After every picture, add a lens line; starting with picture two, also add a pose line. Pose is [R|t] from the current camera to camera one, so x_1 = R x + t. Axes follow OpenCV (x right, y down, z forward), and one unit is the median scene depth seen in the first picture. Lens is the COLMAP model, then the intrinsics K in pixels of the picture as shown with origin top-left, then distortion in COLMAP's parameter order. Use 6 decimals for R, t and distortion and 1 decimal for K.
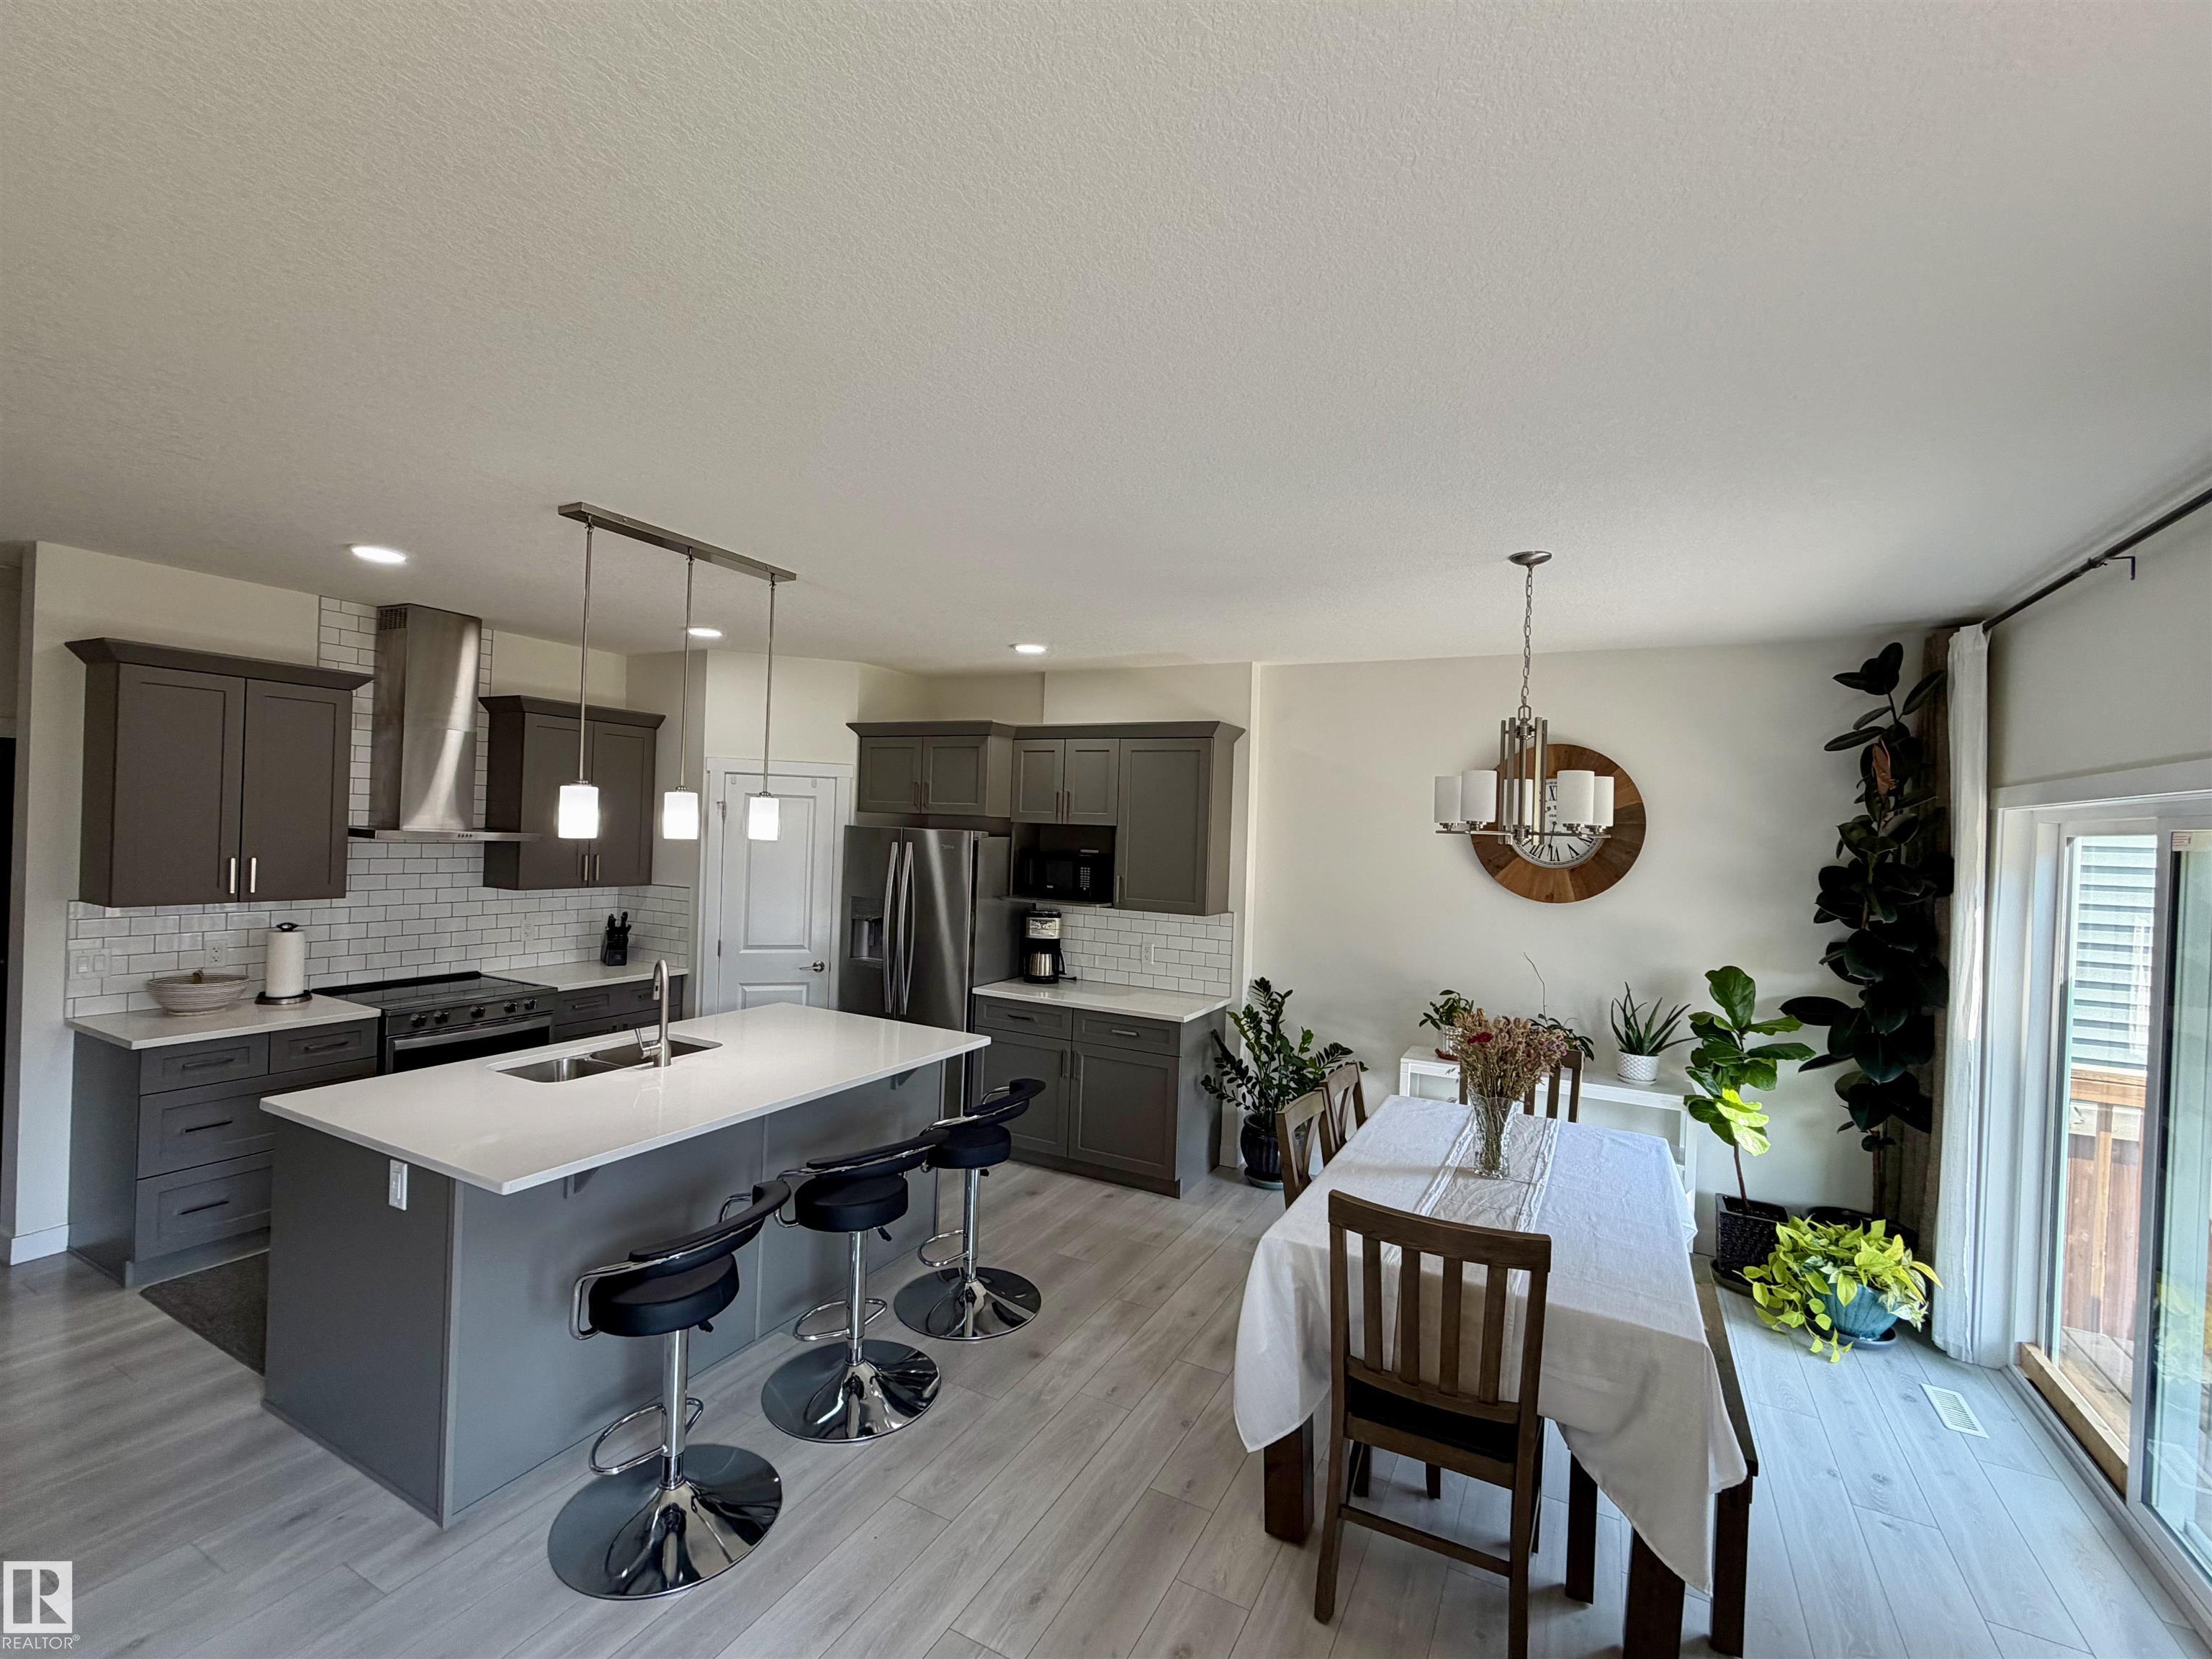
lens RADIAL K [[963.6, 0, 1100.5], [0, 963.6, 827.0], [0, 0, 1]] dist [-0.001069, -0.000323]
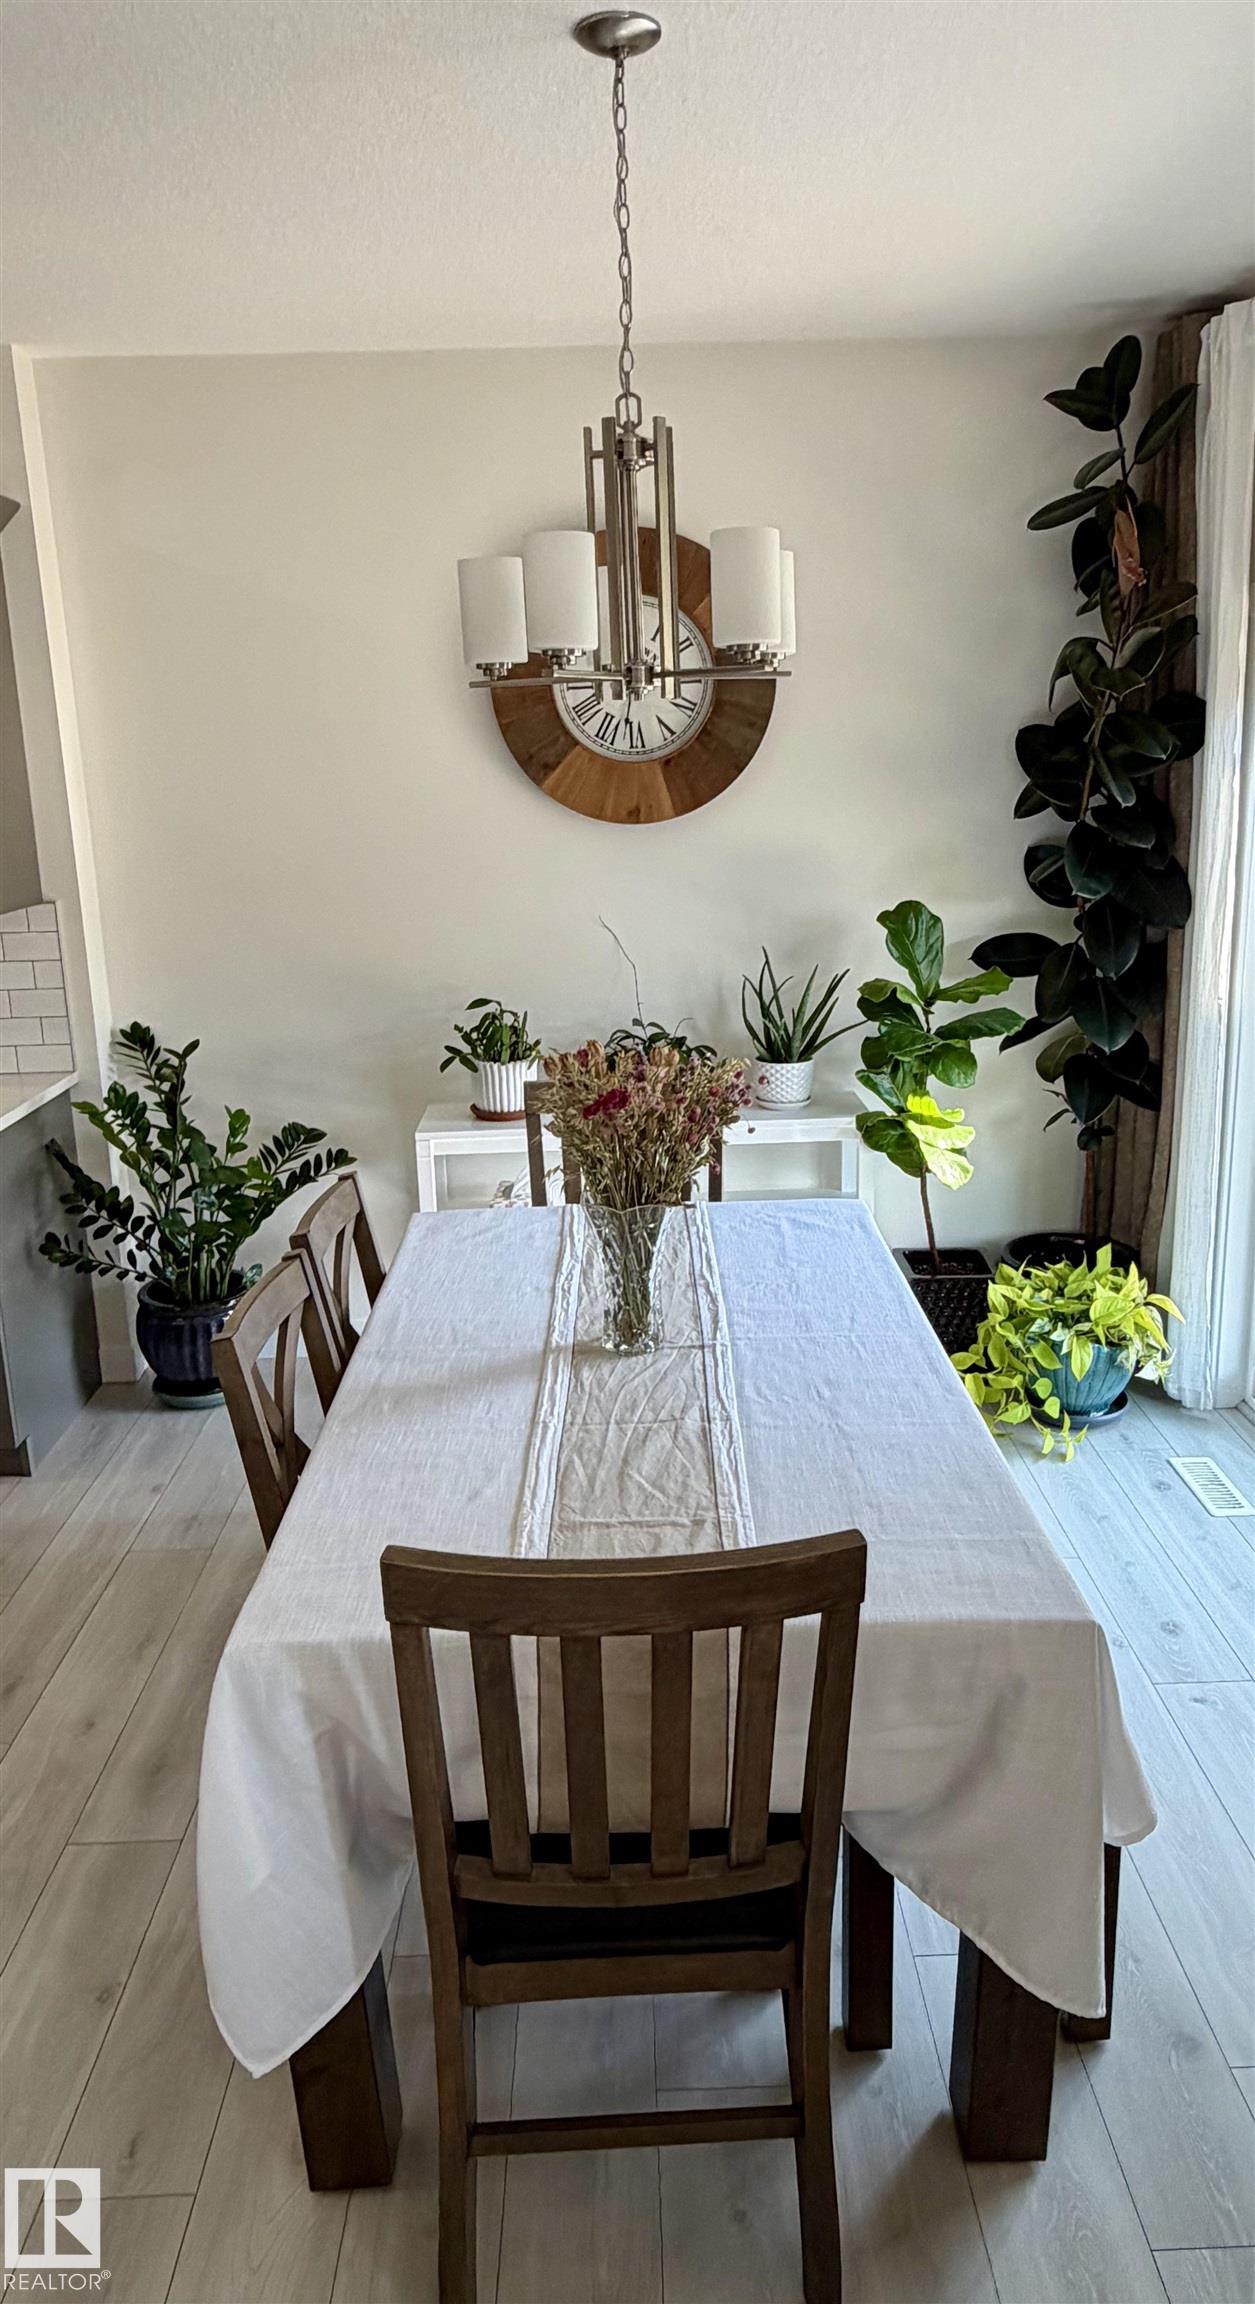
lens RADIAL K [[1506.0, 0, 643.4], [0, 1506.0, 1106.9], [0, 0, 1]] dist [0.006940, -0.002274]
pose [[0.872676, -0.172436, 0.456840, 0.038751], [0.059789, 0.966266, 0.250509, 0.019264], [-0.484626, -0.191300, 0.853547, 0.225578]]
